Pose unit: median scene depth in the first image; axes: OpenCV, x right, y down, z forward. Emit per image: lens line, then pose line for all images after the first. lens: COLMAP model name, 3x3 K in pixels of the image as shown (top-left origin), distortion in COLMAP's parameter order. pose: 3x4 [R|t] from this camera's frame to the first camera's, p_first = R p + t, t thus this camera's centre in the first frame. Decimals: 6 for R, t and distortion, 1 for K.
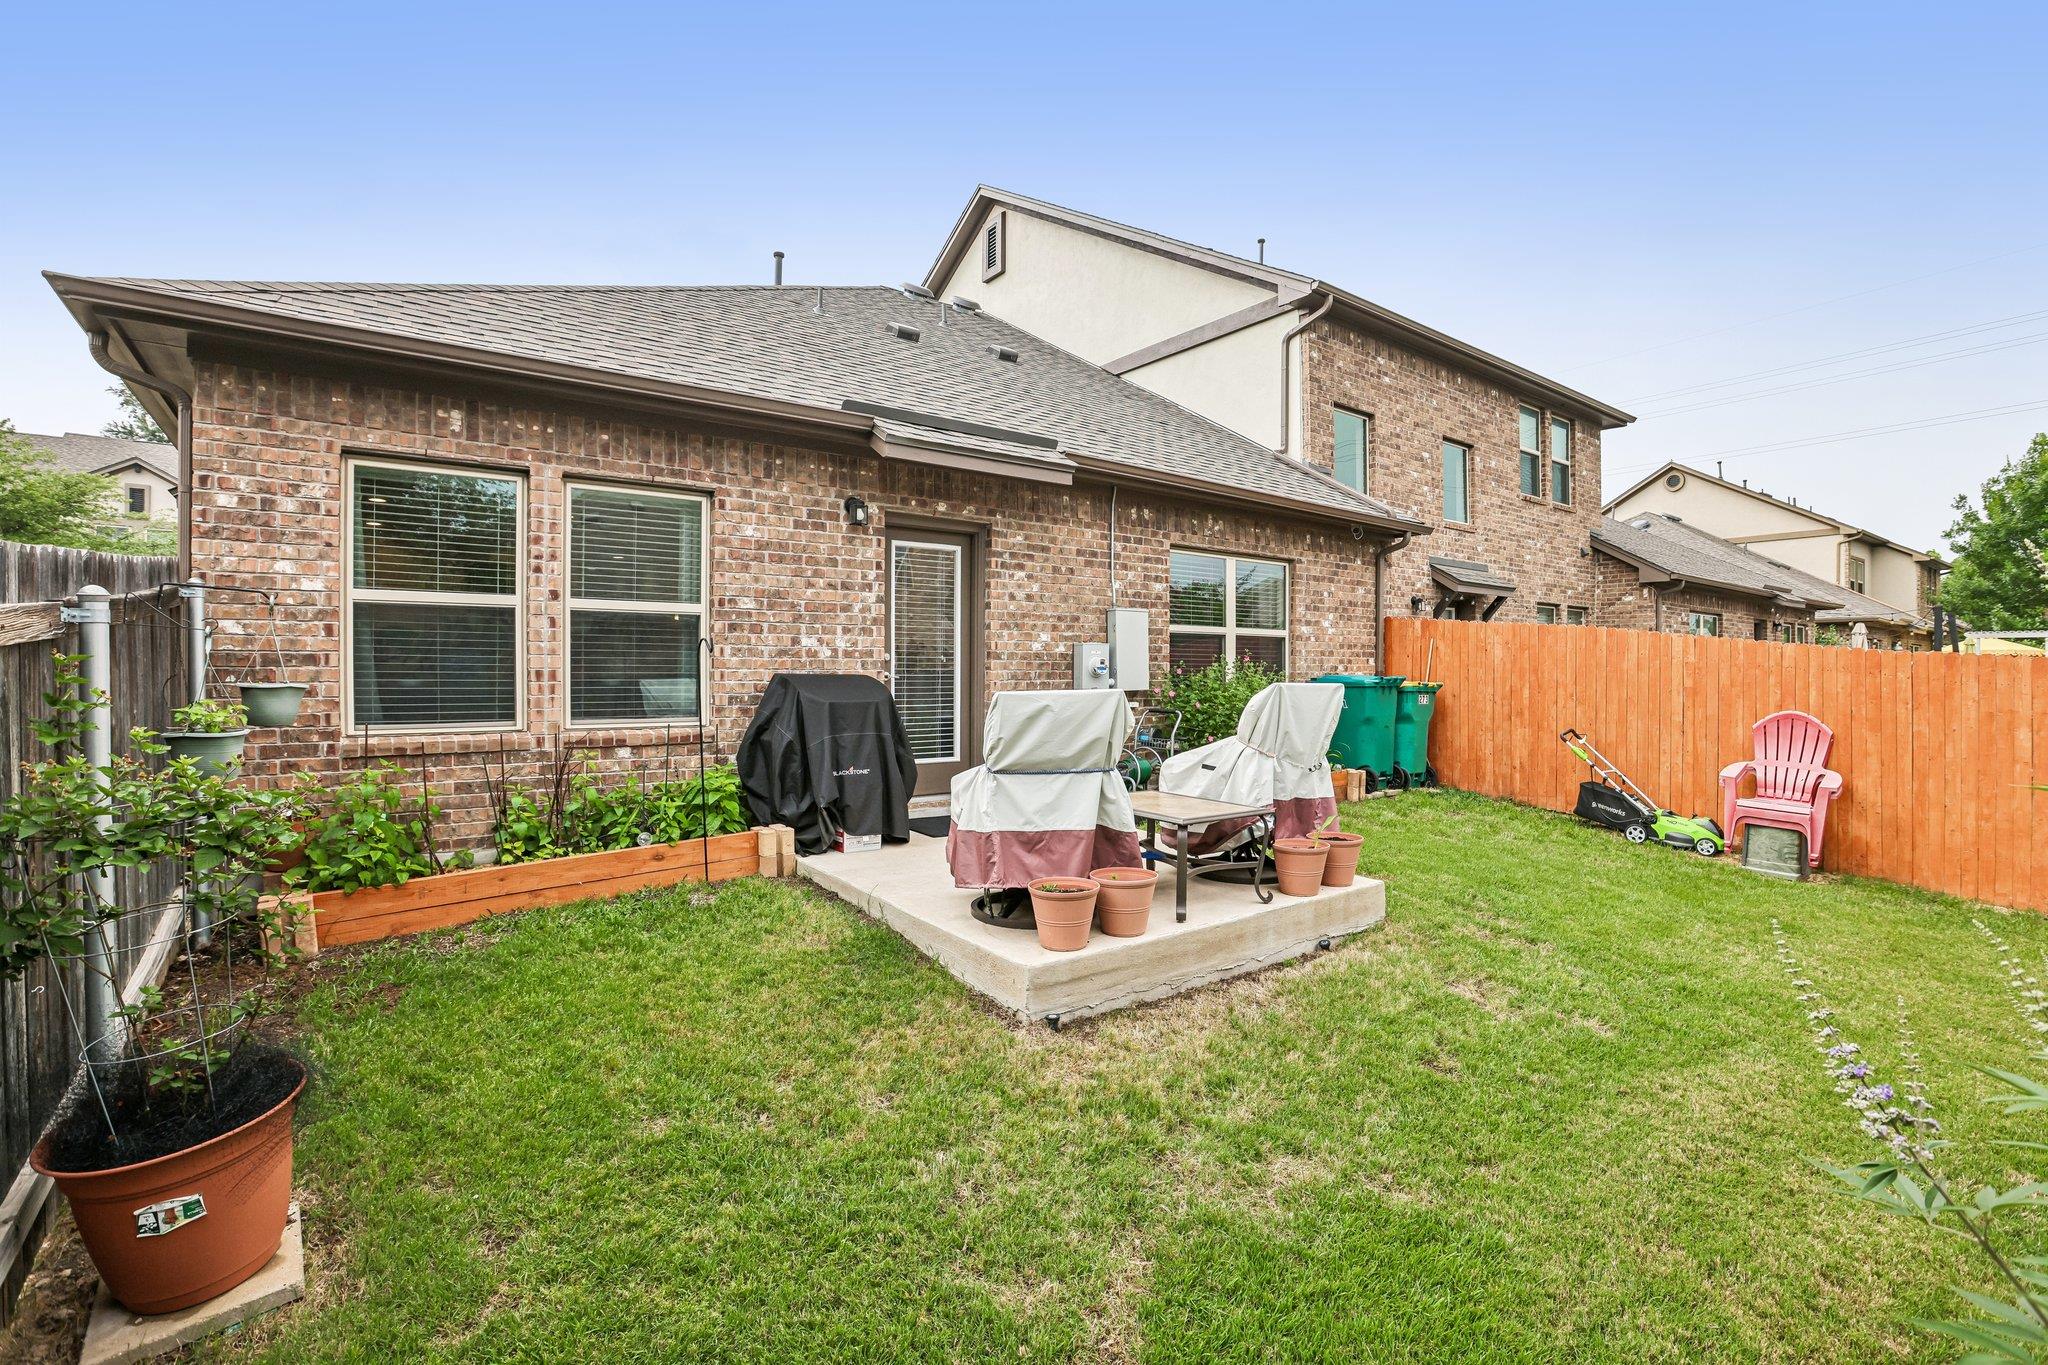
lens RADIAL K [[928.8, 0, 1028.2], [0, 928.8, 667.9], [0, 0, 1]] dist [-0.058856, 0.020504]
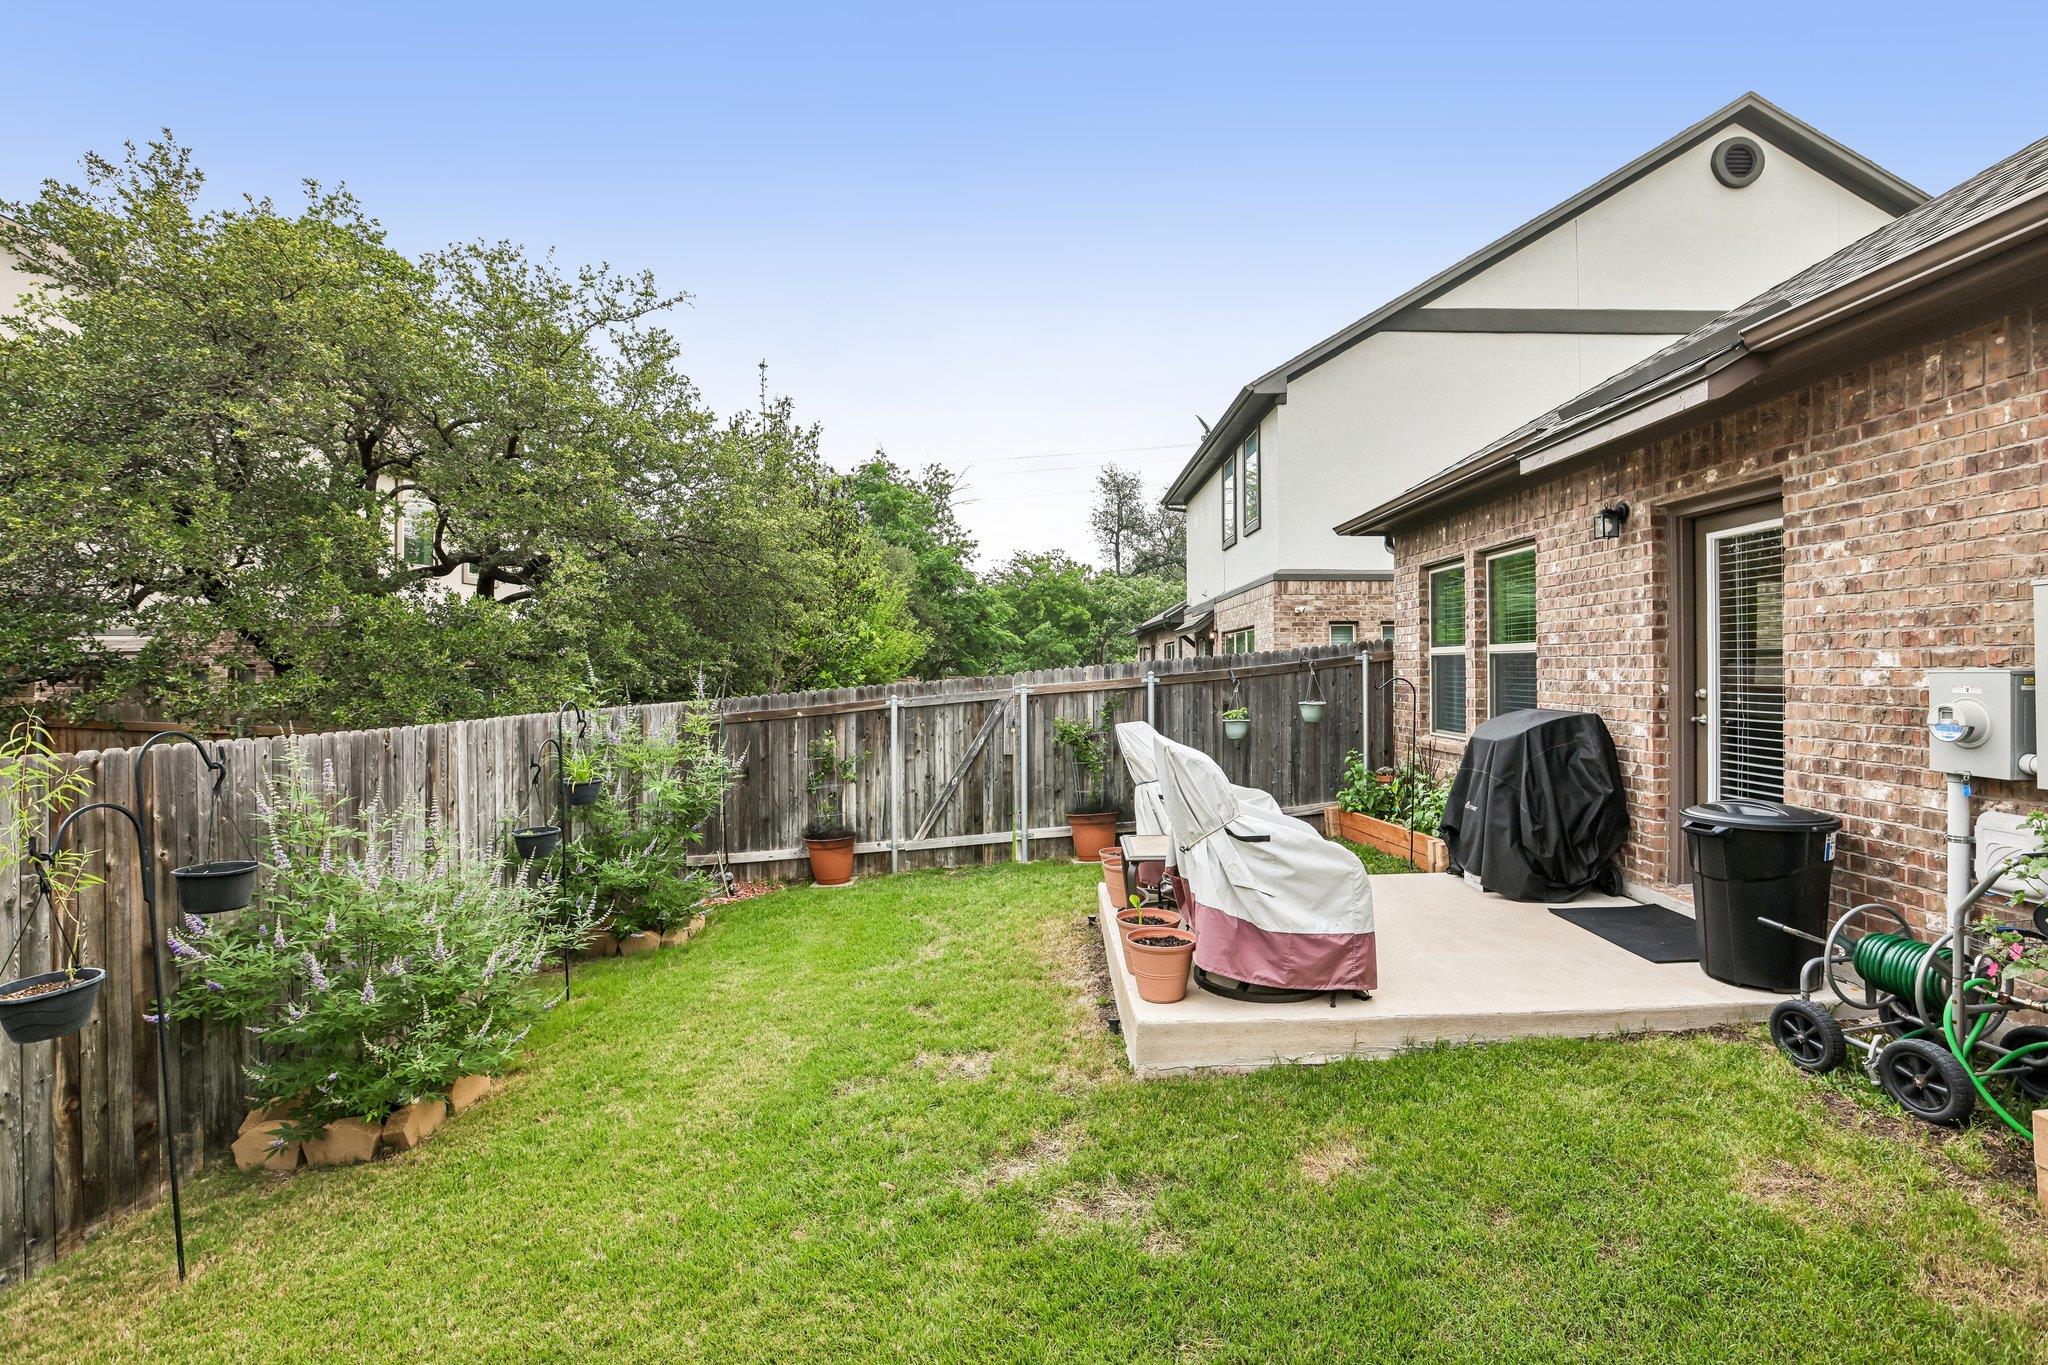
lens RADIAL K [[928.8, 0, 1028.2], [0, 928.8, 667.9], [0, 0, 1]] dist [-0.058856, 0.020504]
pose [[-0.601791, -0.005053, -0.798638, 0.651233], [0.000710, 0.999976, -0.006862, -0.024025], [0.798654, -0.004696, -0.601773, 0.872589]]
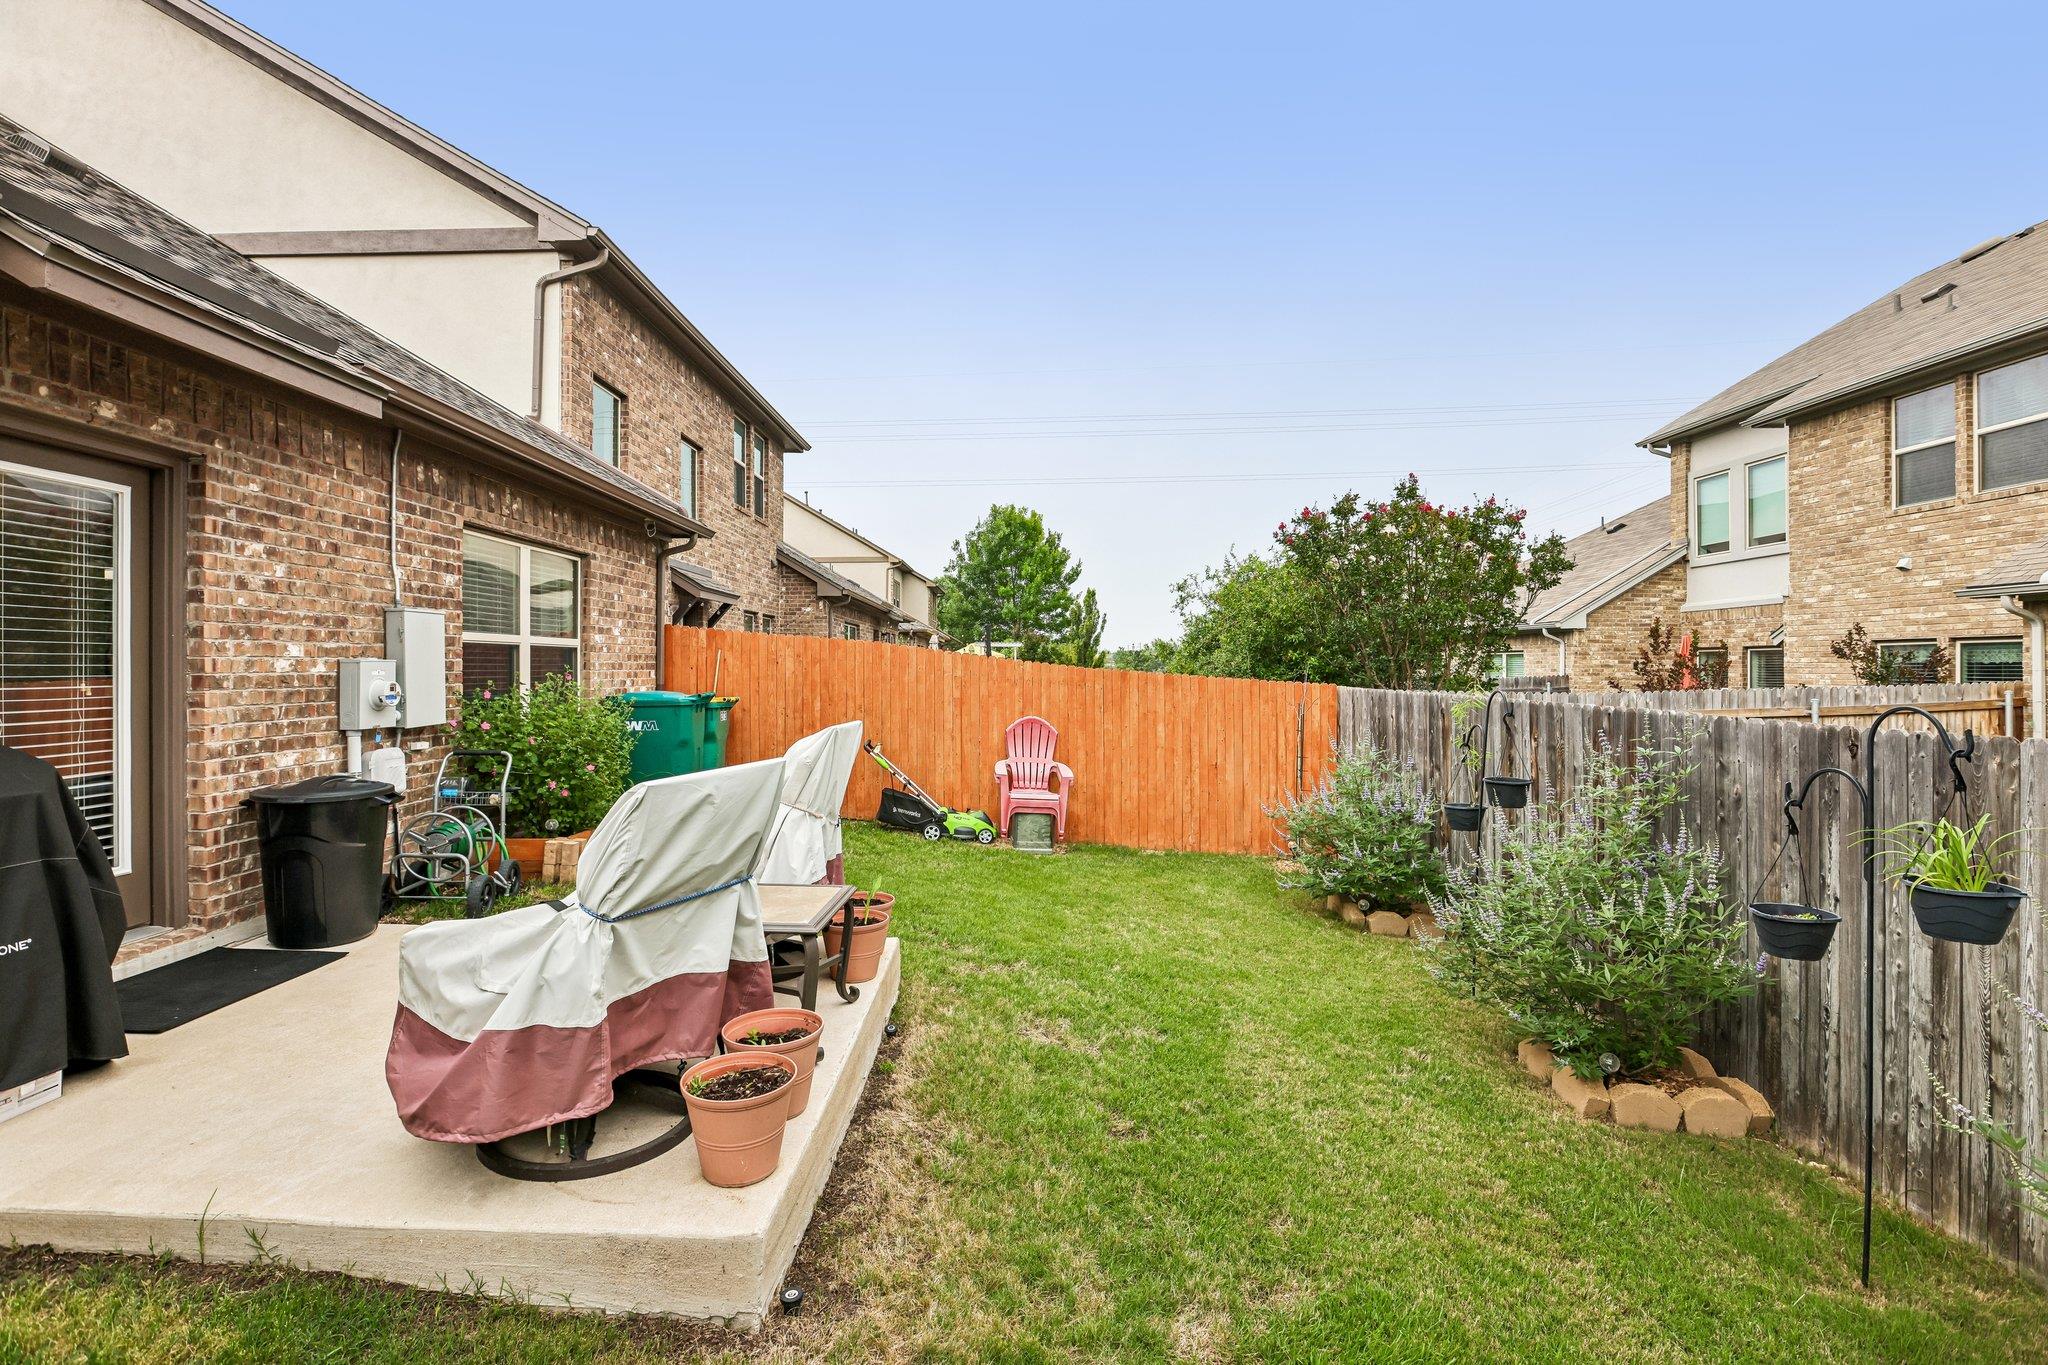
lens RADIAL K [[928.8, 0, 1028.2], [0, 928.8, 667.9], [0, 0, 1]] dist [-0.058856, 0.020504]
pose [[0.593888, -0.003796, 0.804539, -0.168475], [-0.001361, 0.999983, 0.005722, -0.024129], [-0.804546, -0.004493, 0.593873, 0.228025]]
